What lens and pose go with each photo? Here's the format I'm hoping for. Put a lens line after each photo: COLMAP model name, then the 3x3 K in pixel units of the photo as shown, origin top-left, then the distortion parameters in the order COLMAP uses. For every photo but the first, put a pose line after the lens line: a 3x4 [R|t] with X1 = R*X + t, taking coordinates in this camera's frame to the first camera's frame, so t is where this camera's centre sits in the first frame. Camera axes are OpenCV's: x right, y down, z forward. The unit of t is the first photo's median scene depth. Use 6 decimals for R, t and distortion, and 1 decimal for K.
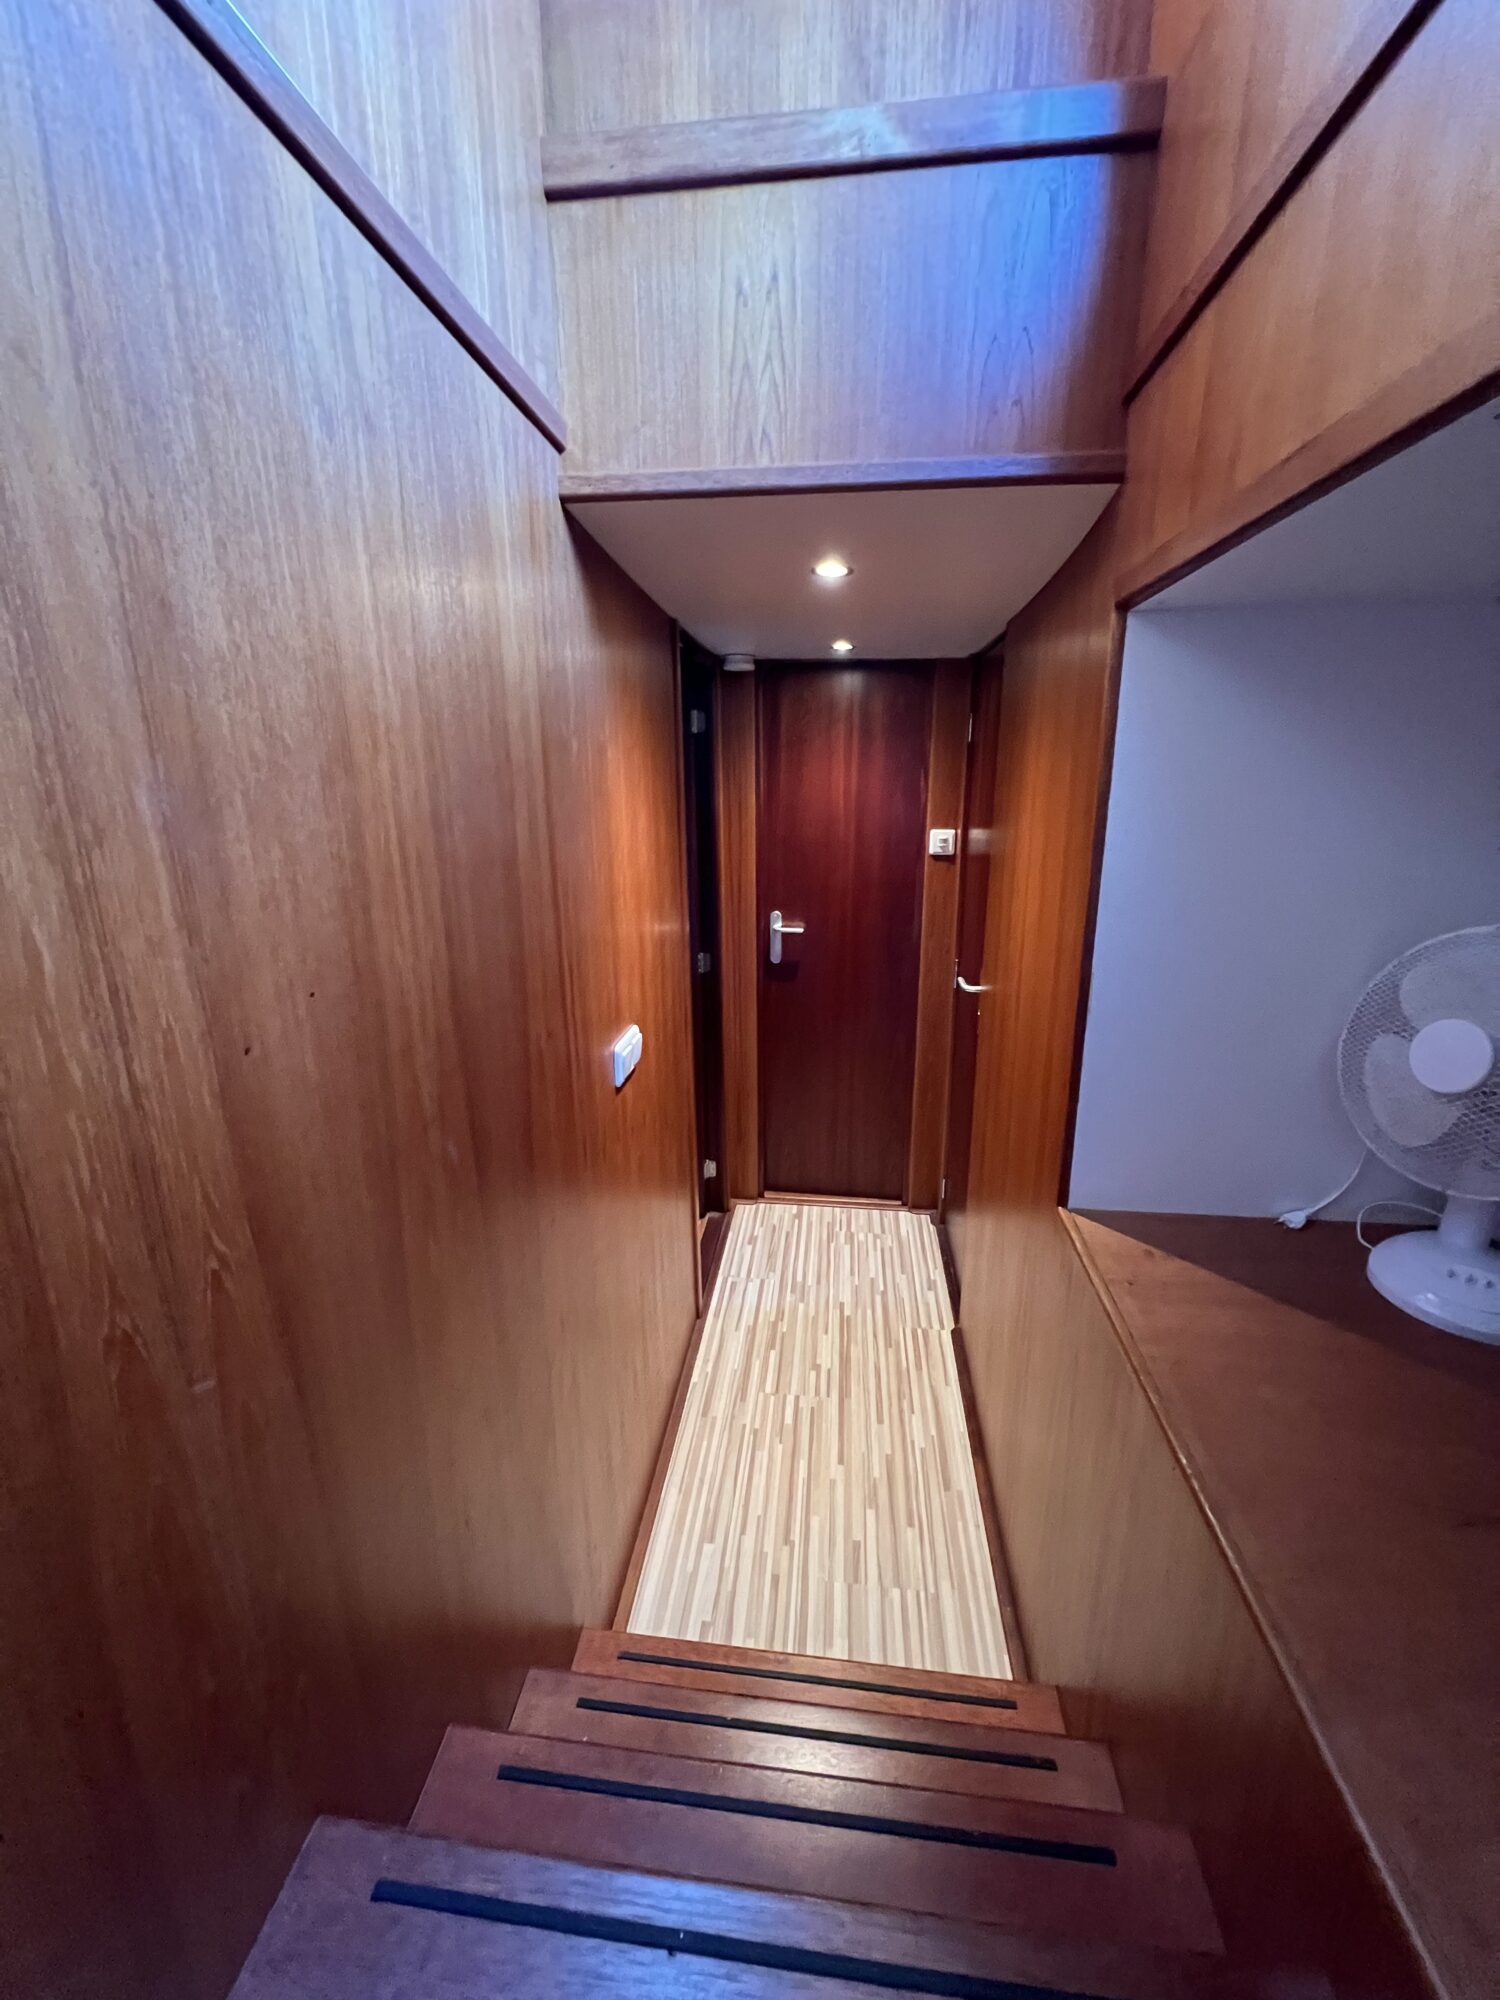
lens RADIAL K [[803.1, 0, 757.1], [0, 803.1, 994.2], [0, 0, 1]] dist [-0.003089, 0.000843]
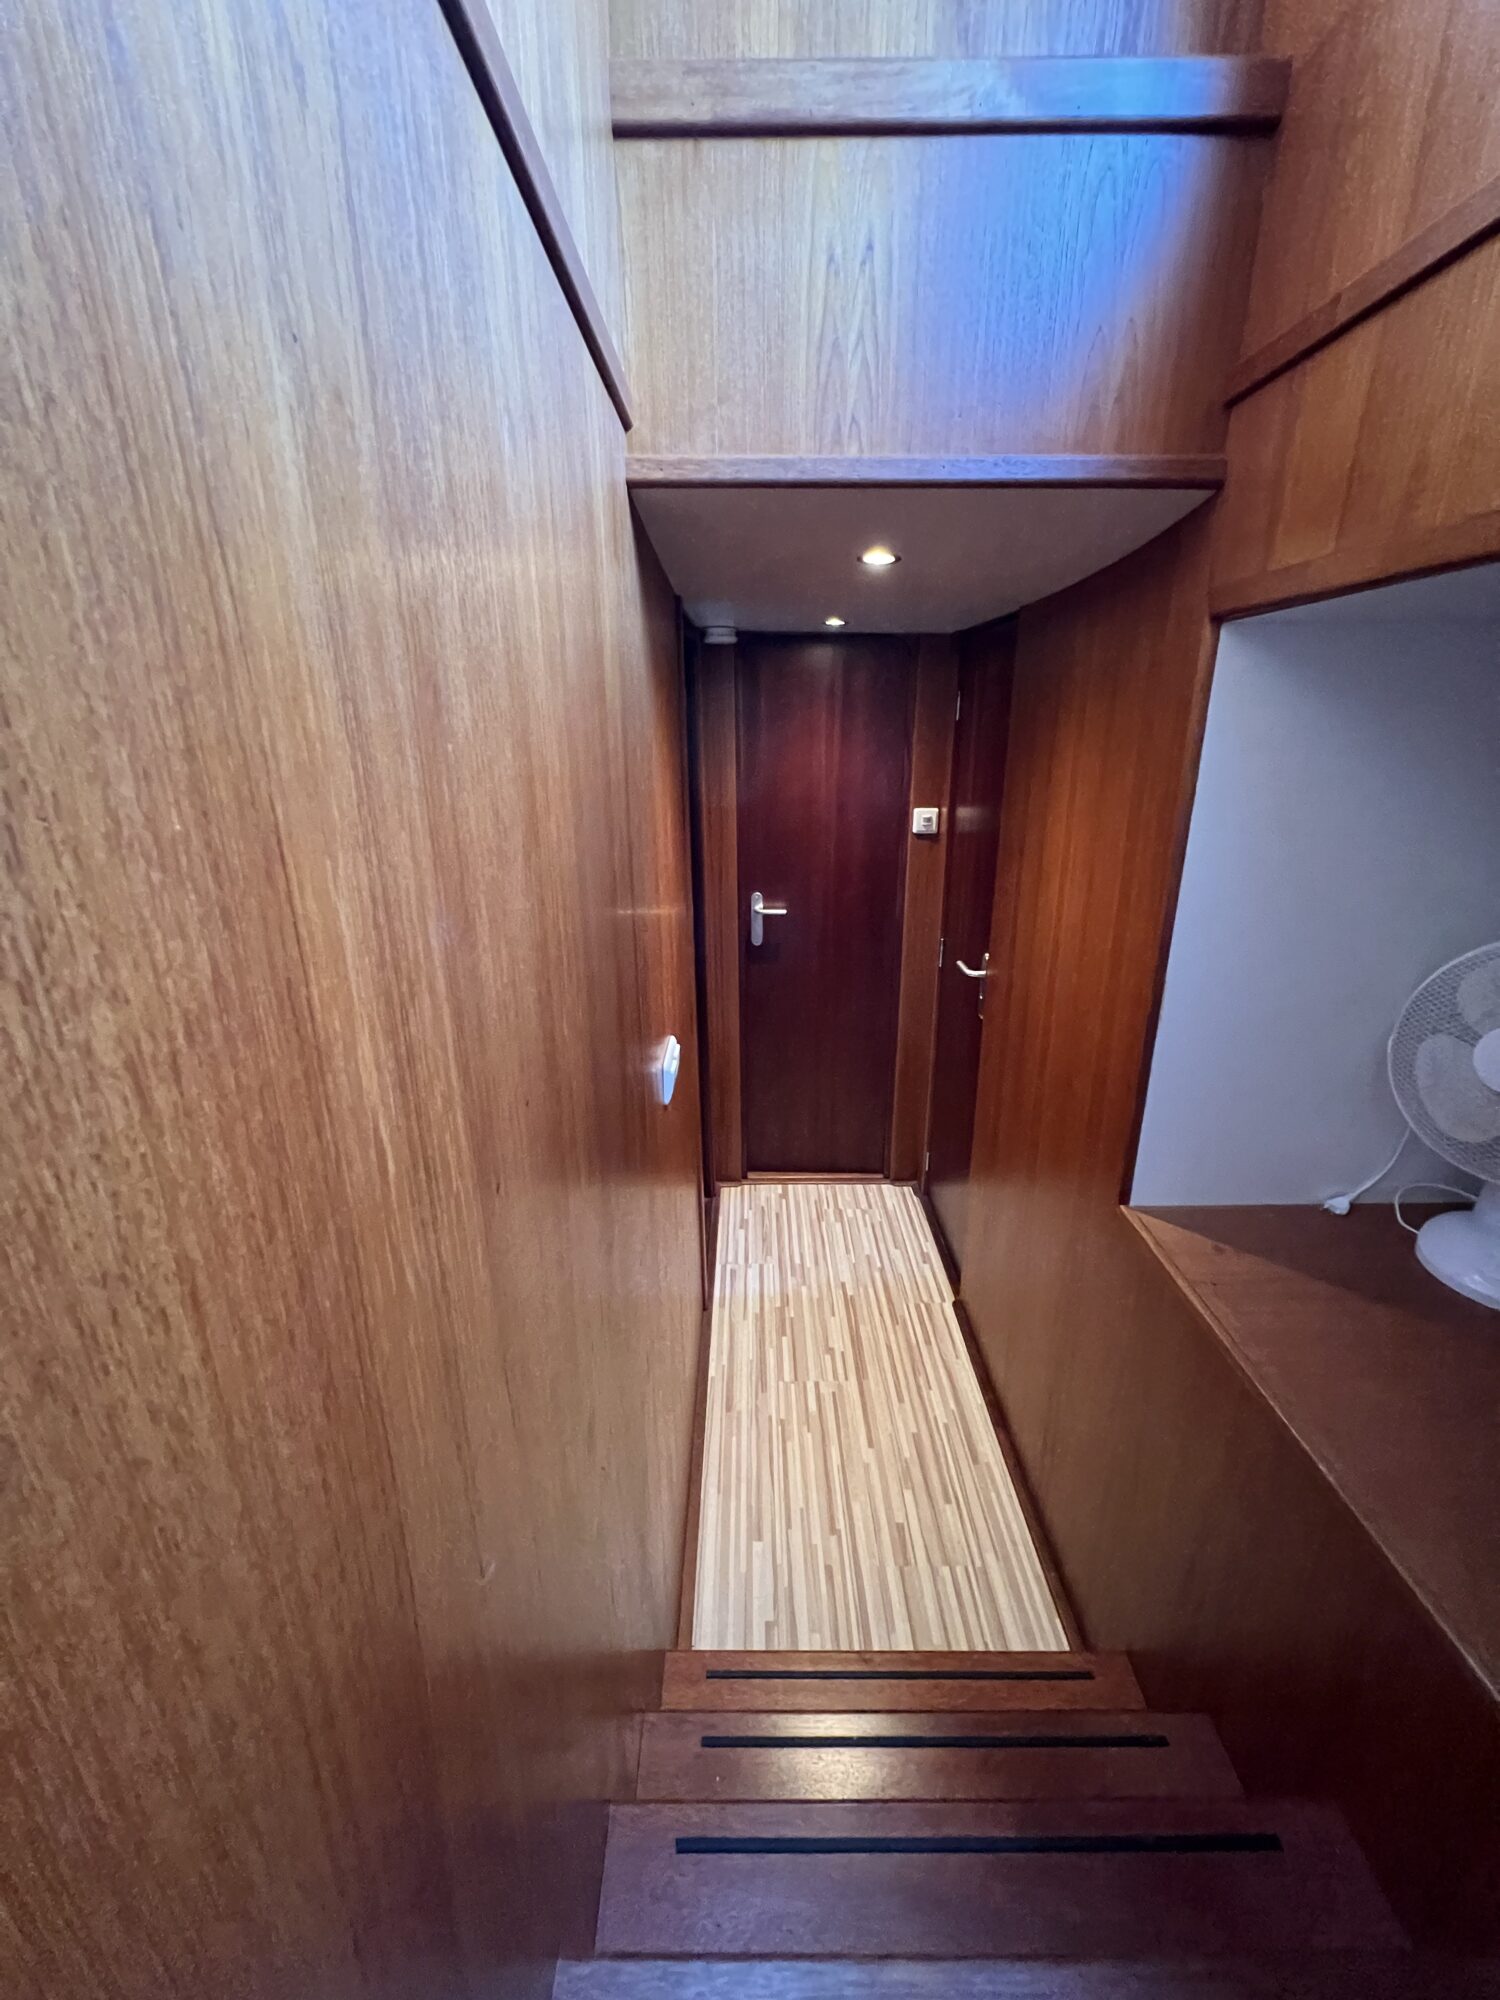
lens RADIAL K [[803.1, 0, 757.6], [0, 803.1, 993.6], [0, 0, 1]] dist [-0.003089, 0.000843]
pose [[0.993216, -0.036553, 0.110389, -0.154211], [0.030305, 0.997870, 0.057761, -0.064161], [-0.112266, -0.054024, 0.992209, 0.038832]]
